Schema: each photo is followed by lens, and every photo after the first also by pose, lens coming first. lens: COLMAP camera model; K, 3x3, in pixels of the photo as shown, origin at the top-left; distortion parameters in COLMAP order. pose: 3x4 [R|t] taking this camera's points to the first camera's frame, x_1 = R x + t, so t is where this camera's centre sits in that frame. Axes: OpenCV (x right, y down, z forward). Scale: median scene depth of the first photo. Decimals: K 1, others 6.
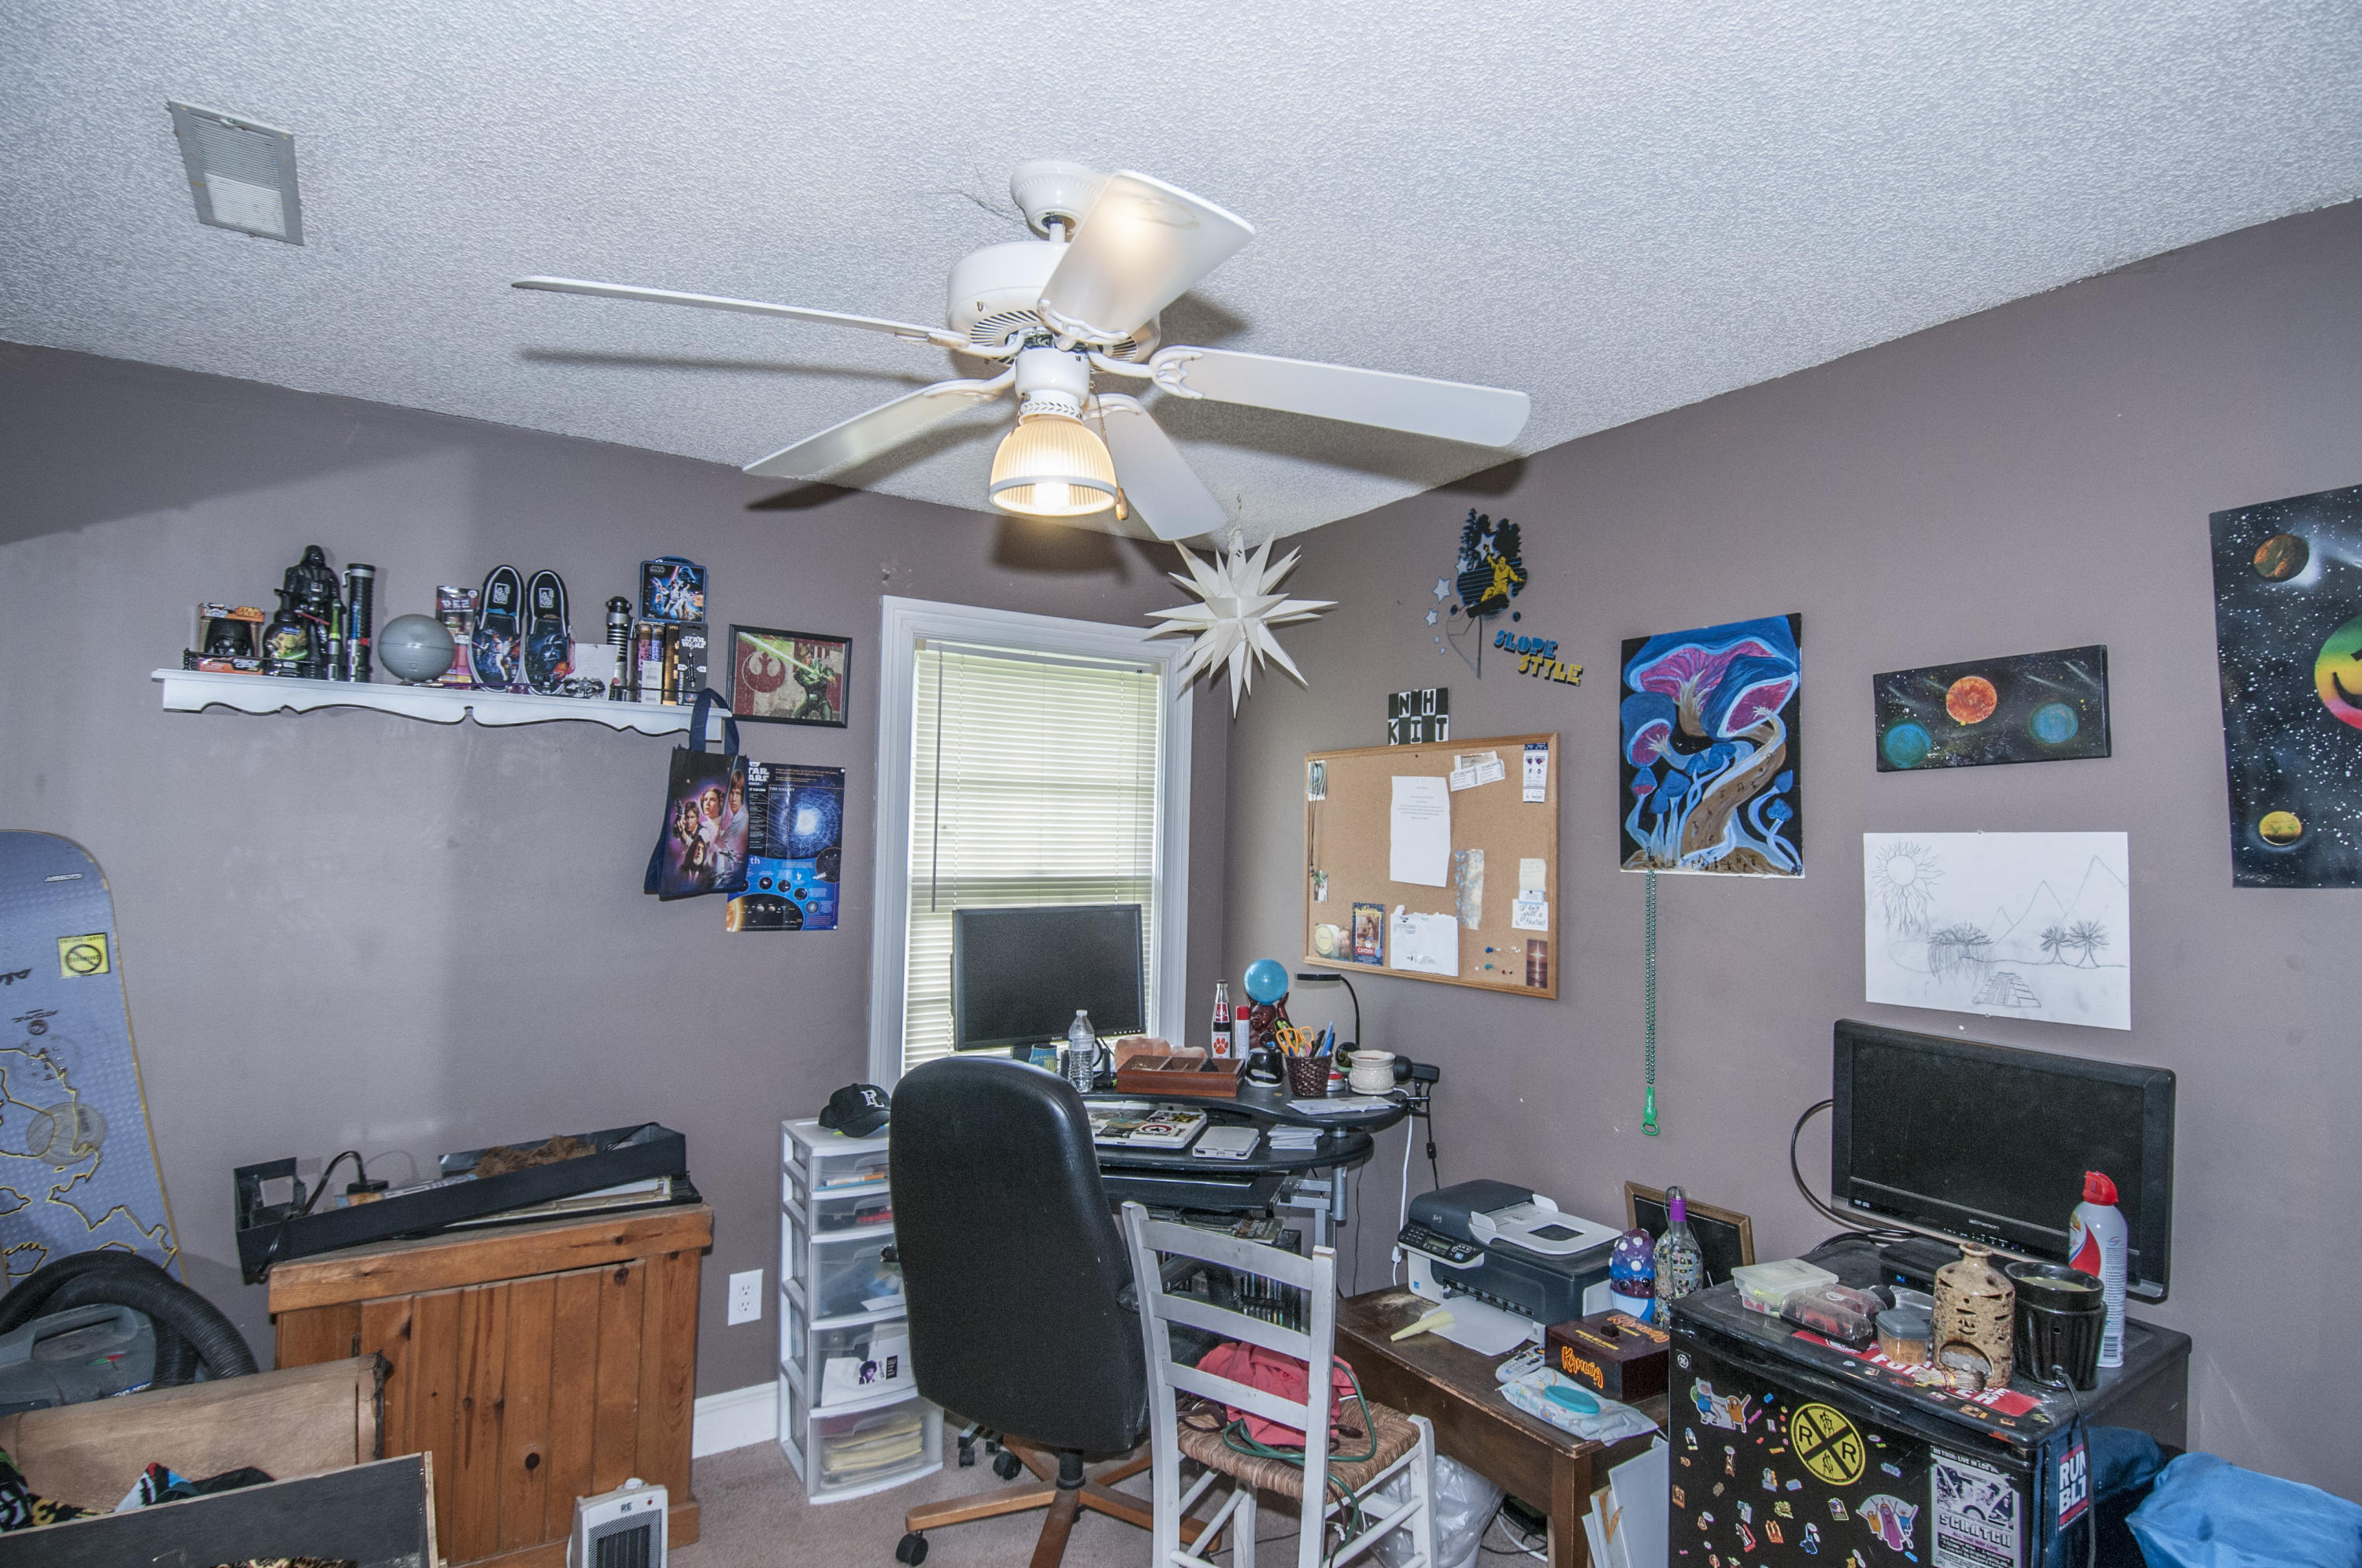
lens RADIAL K [[1226.0, 0, 1212.4], [0, 1226.0, 785.6], [0, 0, 1]] dist [0.033187, -0.046166]
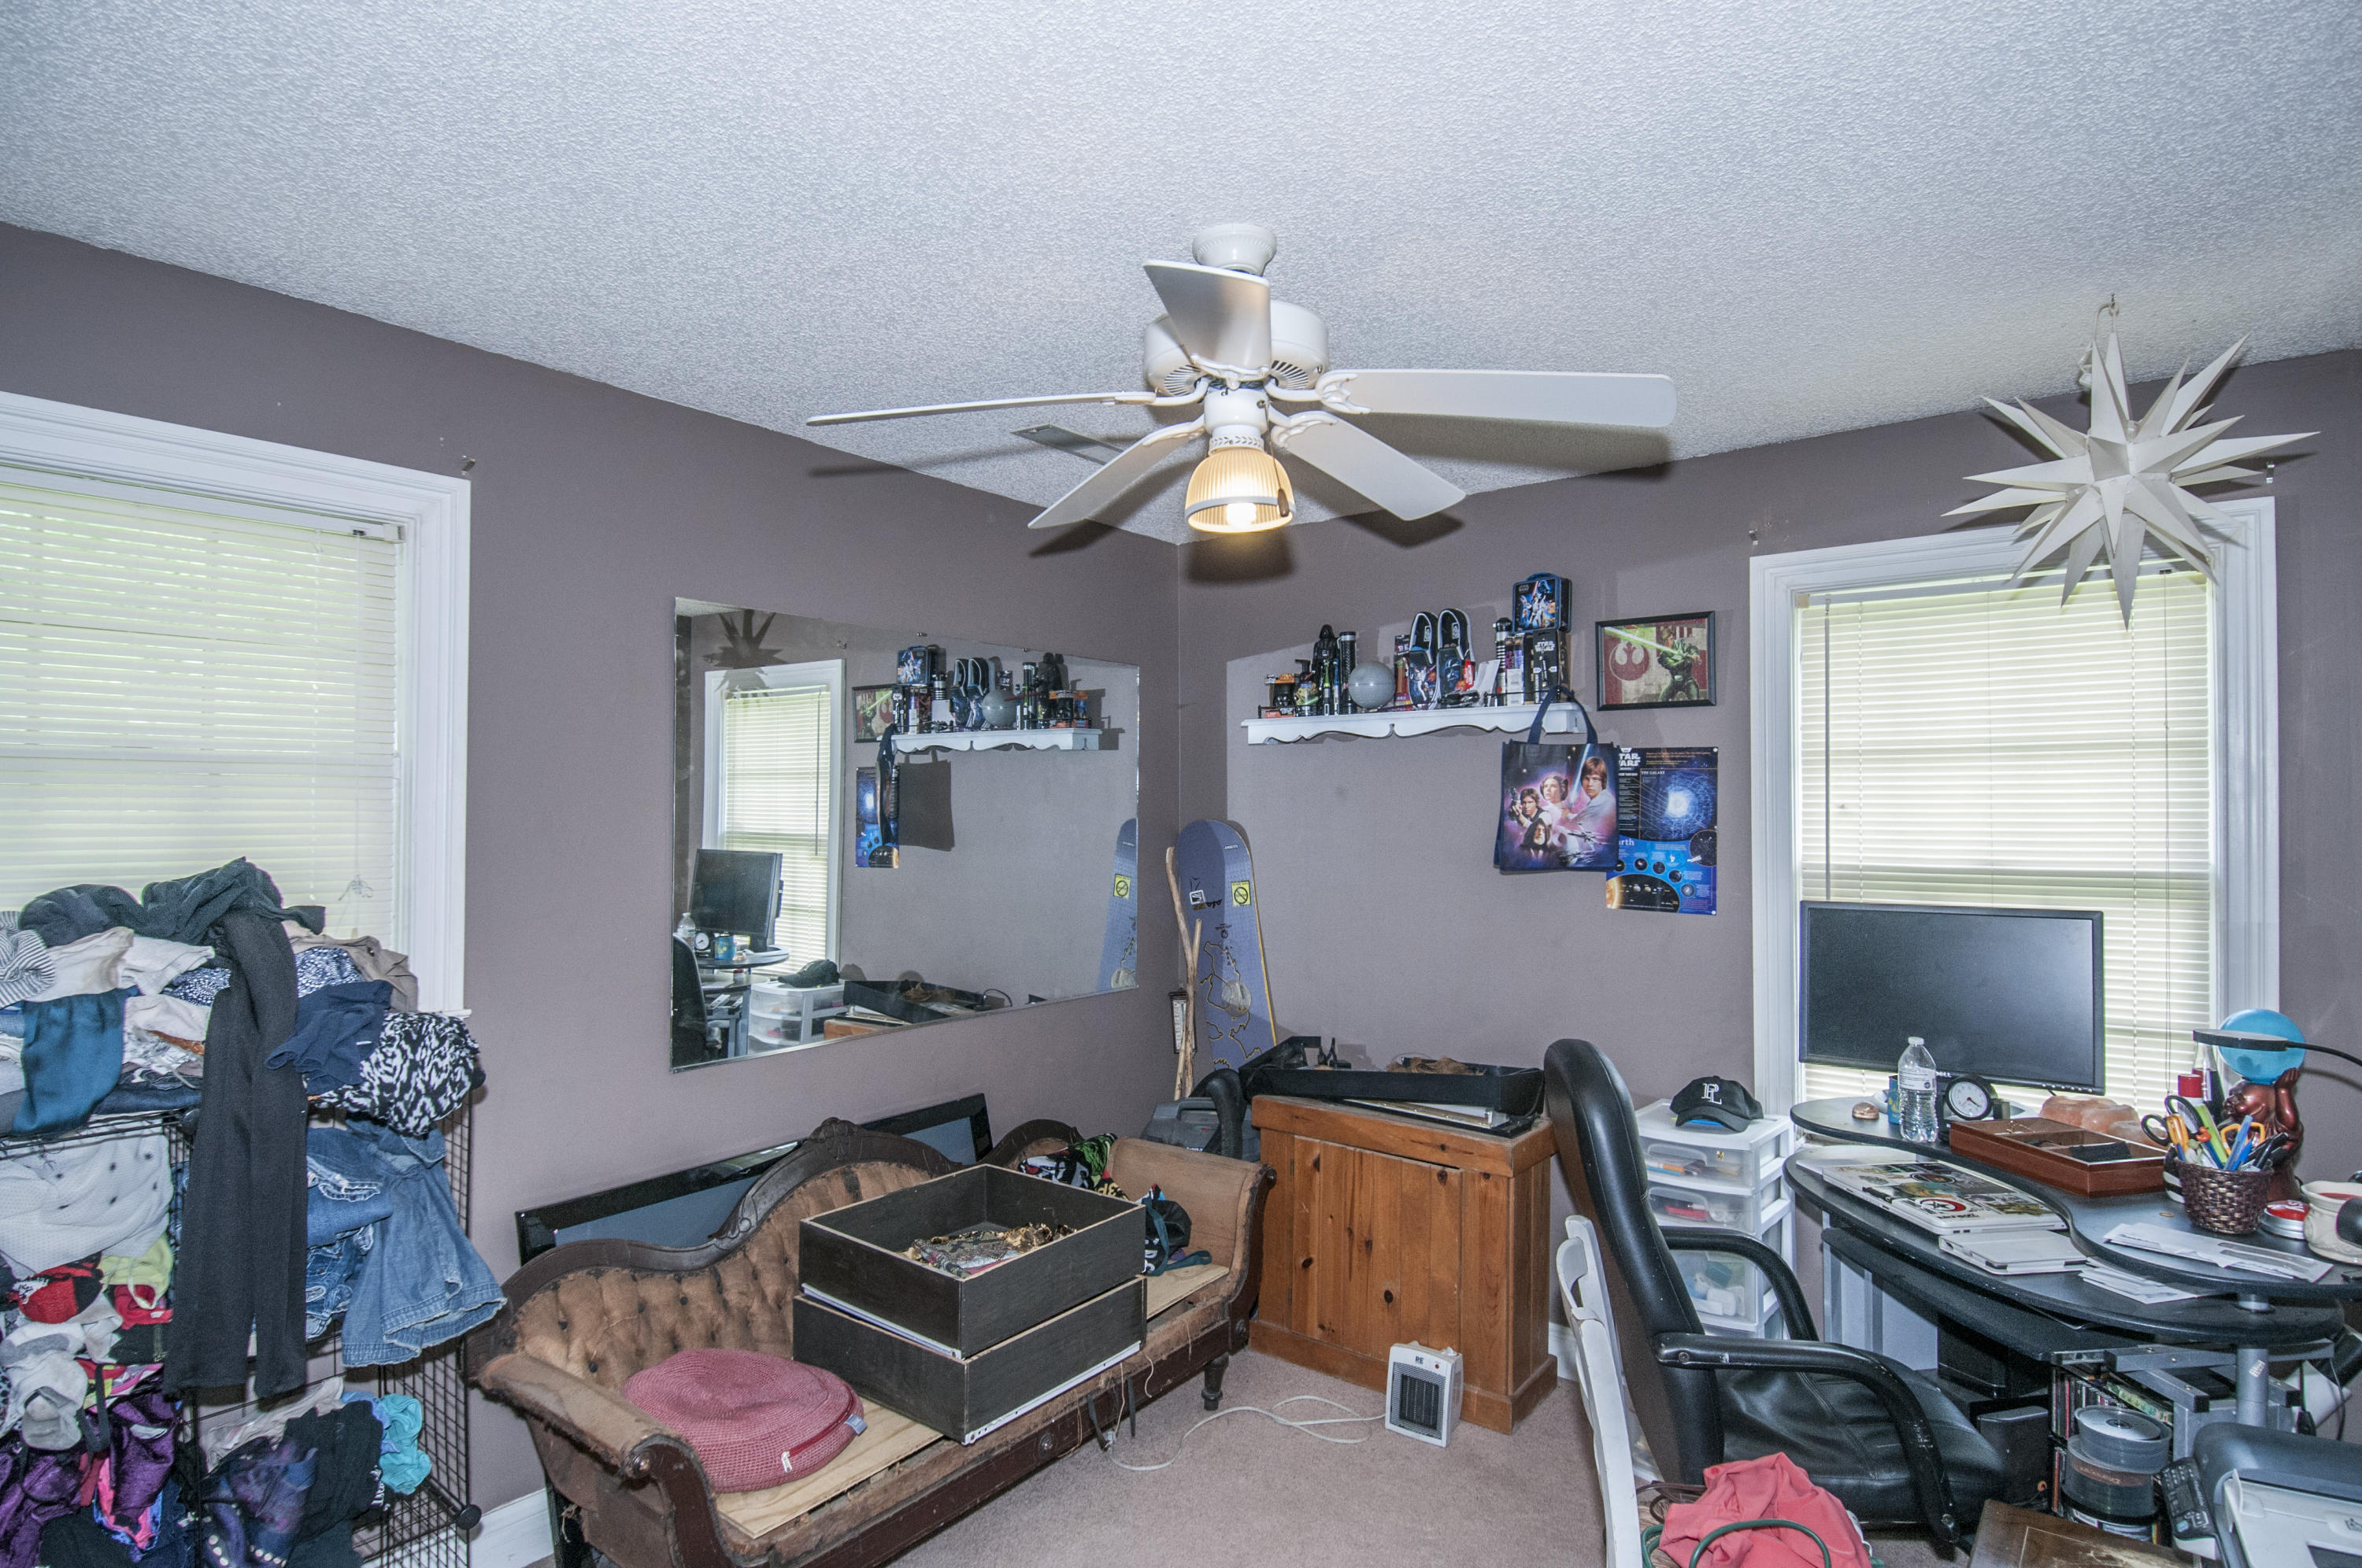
lens RADIAL K [[1206.5, 0, 1197.3], [0, 1206.5, 790.7], [0, 0, 1]] dist [0.013335, -0.000863]
pose [[0.297840, -0.035078, -0.953971, 0.500119], [0.041244, 0.998864, -0.023852, 0.026577], [0.953724, -0.032242, 0.298948, 0.344988]]
